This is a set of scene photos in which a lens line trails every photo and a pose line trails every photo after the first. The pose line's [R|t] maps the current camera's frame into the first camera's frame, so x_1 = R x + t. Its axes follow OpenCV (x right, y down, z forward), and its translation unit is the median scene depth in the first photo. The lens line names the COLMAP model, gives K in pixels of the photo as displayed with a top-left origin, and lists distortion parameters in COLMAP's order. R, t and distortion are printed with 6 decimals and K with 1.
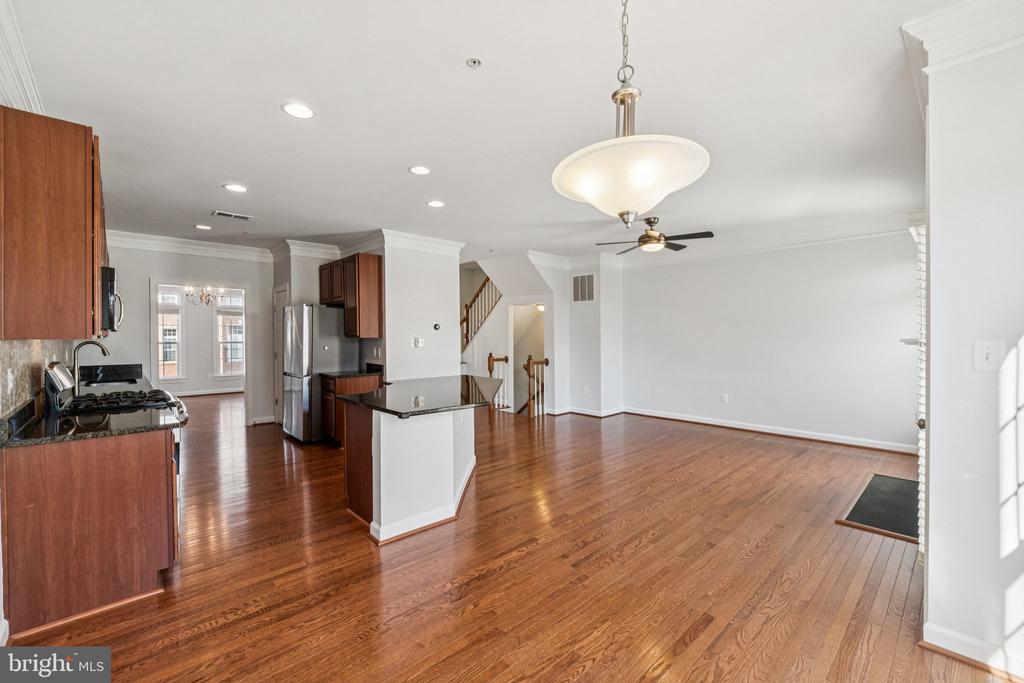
lens RADIAL K [[429.4, 0, 512.0], [0, 429.4, 341.5], [0, 0, 1]] dist [-0.018315, 0.000115]
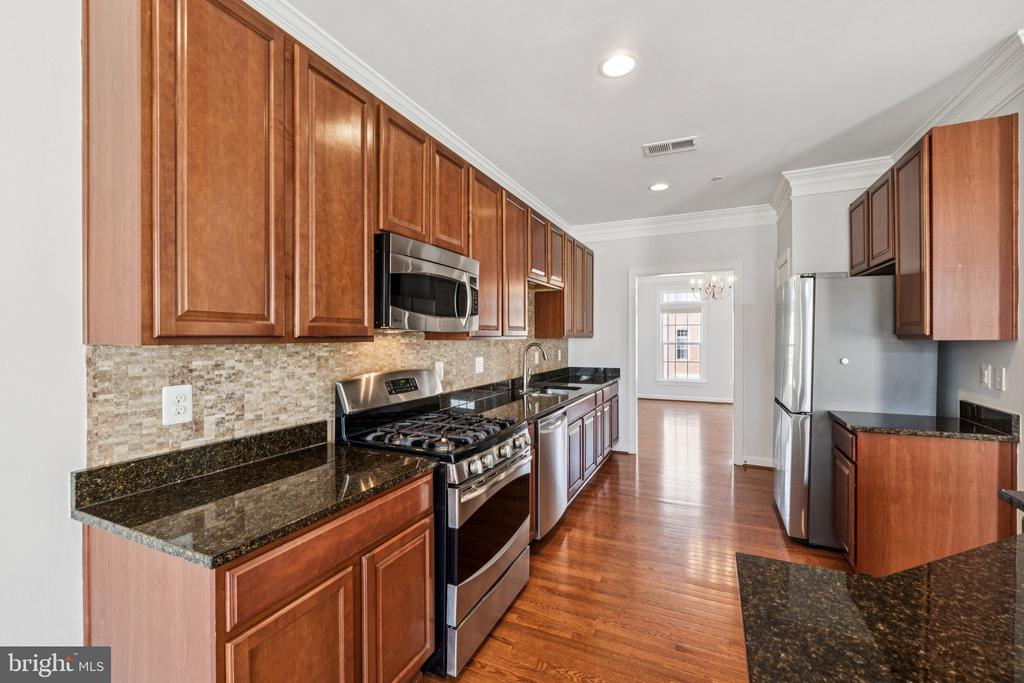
lens RADIAL K [[429.4, 0, 512.0], [0, 429.4, 341.5], [0, 0, 1]] dist [-0.018315, 0.000115]
pose [[0.377703, 0.009072, -0.925882, -0.133996], [-0.009967, 0.999934, 0.005732, -0.005338], [0.925873, 0.007064, 0.377768, 0.464322]]
